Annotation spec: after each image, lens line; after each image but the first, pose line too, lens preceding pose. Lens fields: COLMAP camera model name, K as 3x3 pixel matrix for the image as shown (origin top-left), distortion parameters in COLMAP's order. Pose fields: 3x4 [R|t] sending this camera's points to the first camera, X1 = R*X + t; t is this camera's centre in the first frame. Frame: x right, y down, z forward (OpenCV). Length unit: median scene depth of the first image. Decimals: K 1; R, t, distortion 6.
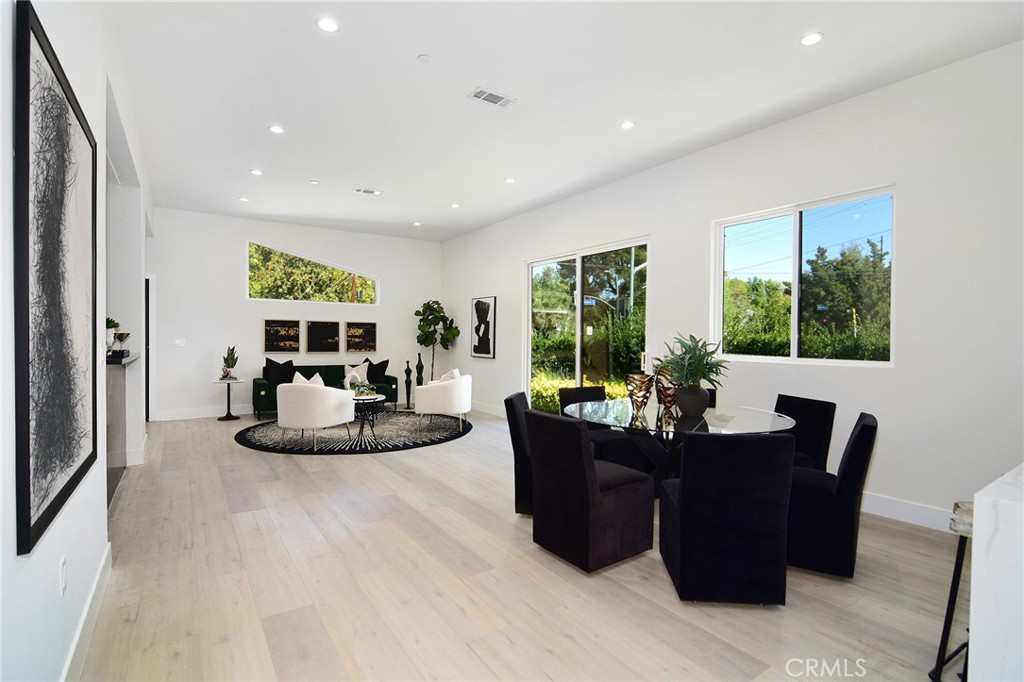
lens RADIAL K [[495.3, 0, 513.1], [0, 495.3, 335.9], [0, 0, 1]] dist [-0.016993, -0.002722]
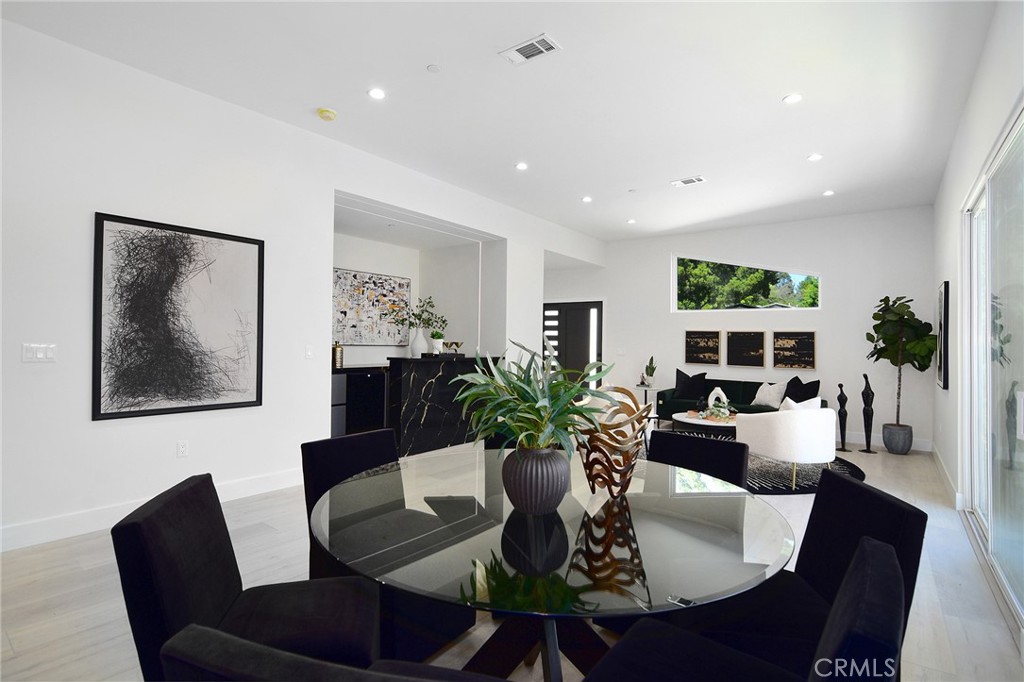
lens RADIAL K [[495.3, 0, 511.6], [0, 495.3, 344.0], [0, 0, 1]] dist [-0.016993, -0.002722]
pose [[0.316170, 0.002080, -0.948700, 0.327318], [-0.014788, 0.999887, -0.002736, 0.001585], [0.948587, 0.014894, 0.316165, 0.328915]]
